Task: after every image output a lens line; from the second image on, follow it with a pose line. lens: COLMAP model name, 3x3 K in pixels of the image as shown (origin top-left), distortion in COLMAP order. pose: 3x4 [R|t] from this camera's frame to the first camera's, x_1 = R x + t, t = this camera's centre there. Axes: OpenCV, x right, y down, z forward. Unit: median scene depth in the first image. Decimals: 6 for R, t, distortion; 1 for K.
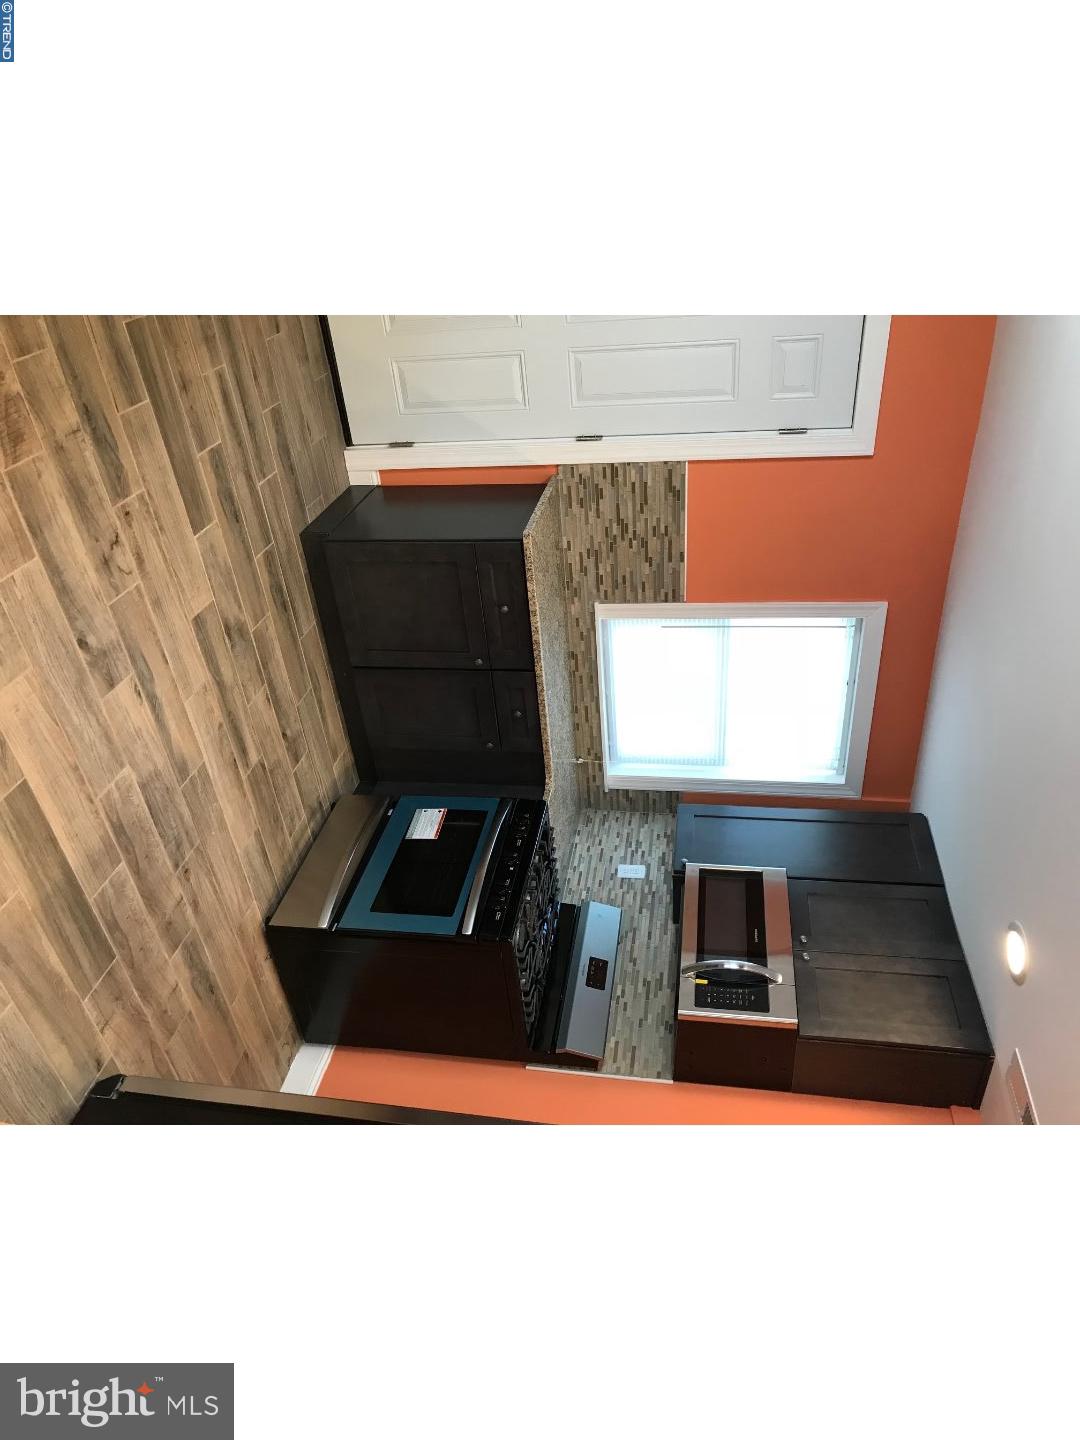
lens RADIAL K [[877.2, 0, 540.0], [0, 877.2, 720.0], [0, 0, 1]] dist [0.002740, -0.004232]
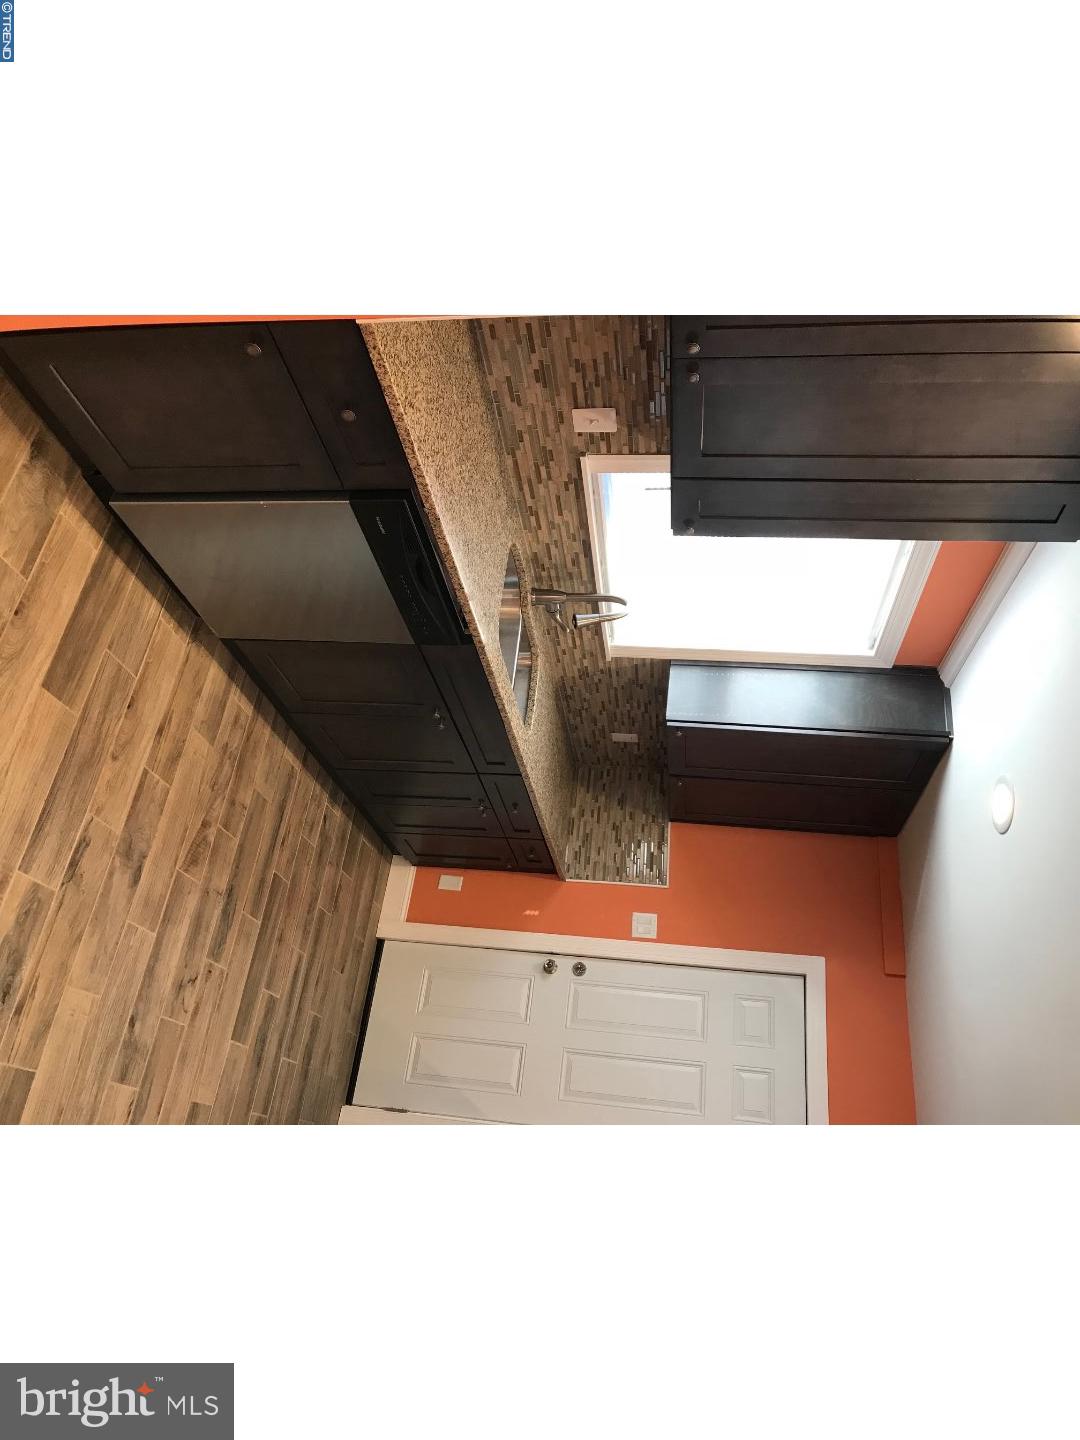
lens RADIAL K [[877.2, 0, 540.0], [0, 877.2, 720.0], [0, 0, 1]] dist [0.002740, -0.004232]
pose [[0.978958, 0.194139, -0.062854, -0.011654], [-0.149004, 0.469626, -0.870201, 0.451949], [-0.139422, 0.861256, 0.488672, 0.034220]]
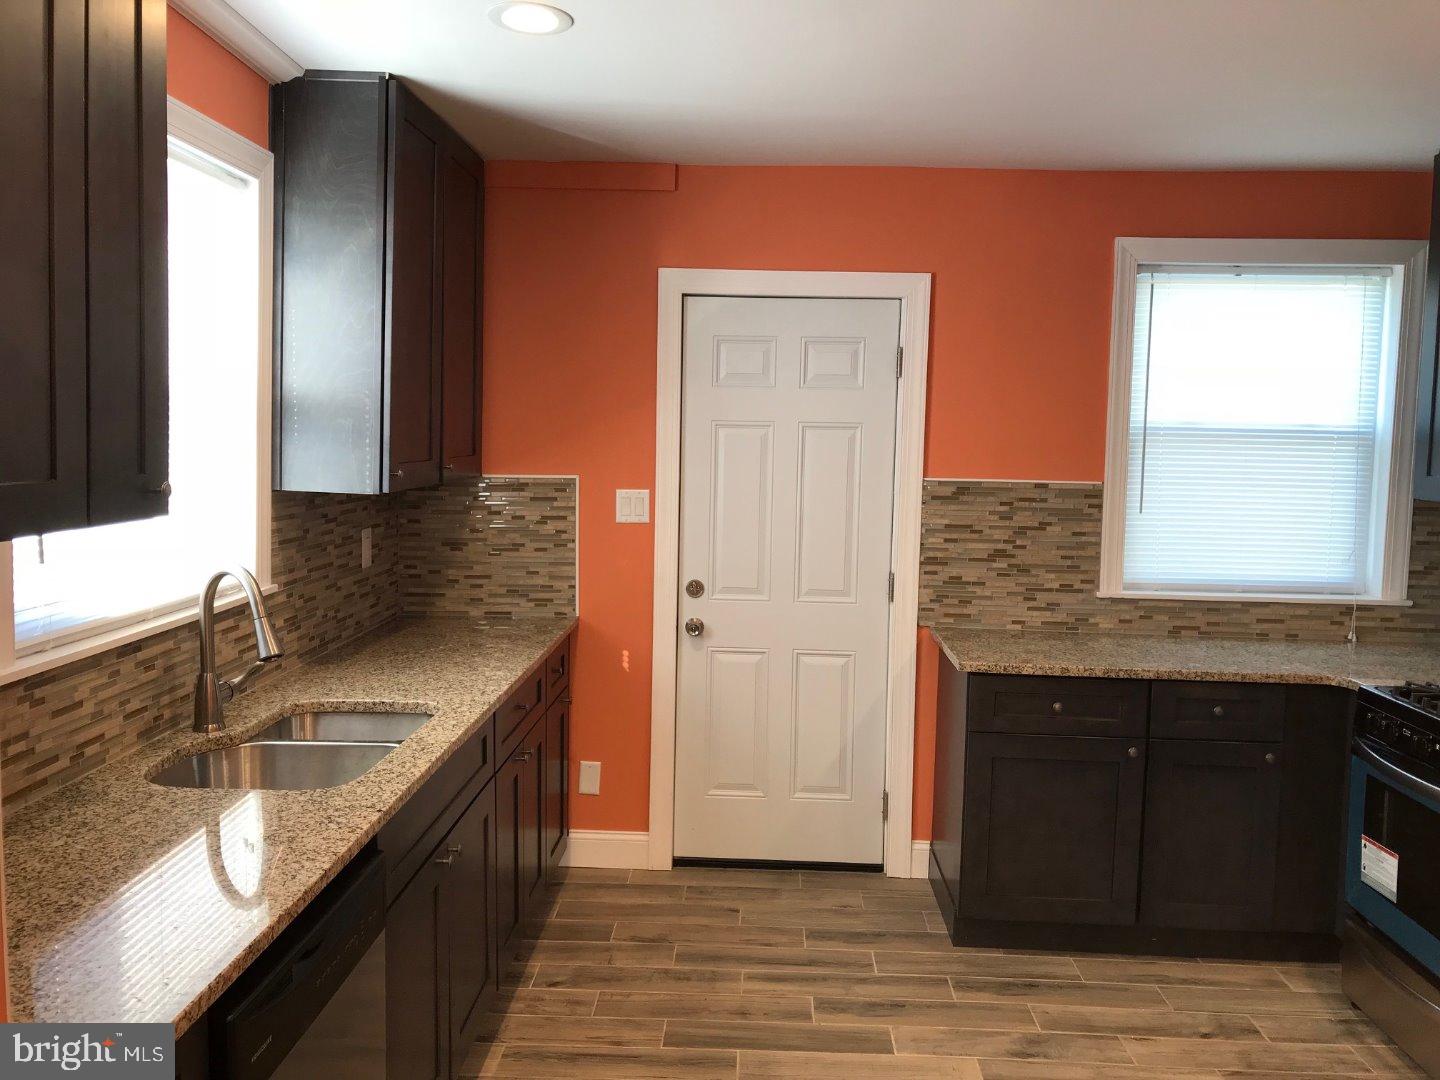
lens RADIAL K [[1192.5, 0, 720.0], [0, 1192.5, 540.0], [0, 0, 1]] dist [0.002461, -0.006163]
pose [[0.111861, -0.991347, 0.068683, 0.001815], [0.812612, 0.051473, -0.580528, 0.260648], [0.571970, 0.120751, 0.811338, -0.083630]]
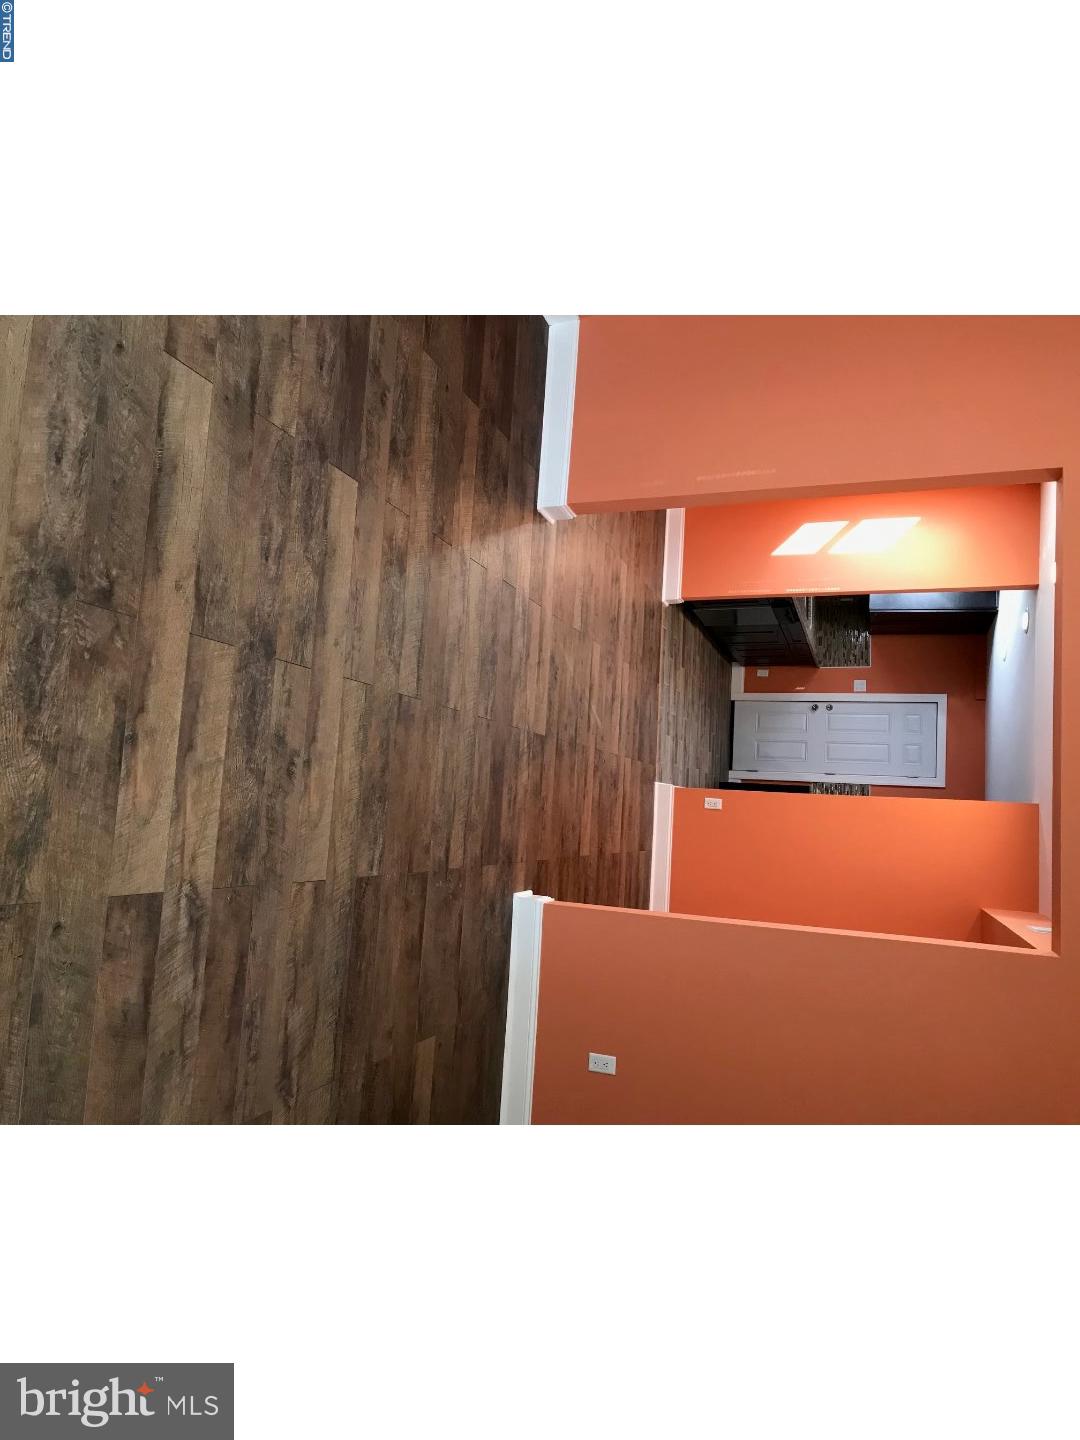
lens RADIAL K [[877.2, 0, 540.0], [0, 877.2, 720.0], [0, 0, 1]] dist [0.002740, -0.004232]
pose [[0.973489, 0.114641, -0.197931, -0.324157], [-0.213560, 0.765466, -0.607004, 1.495504], [0.081921, 0.633182, 0.769656, -1.326226]]
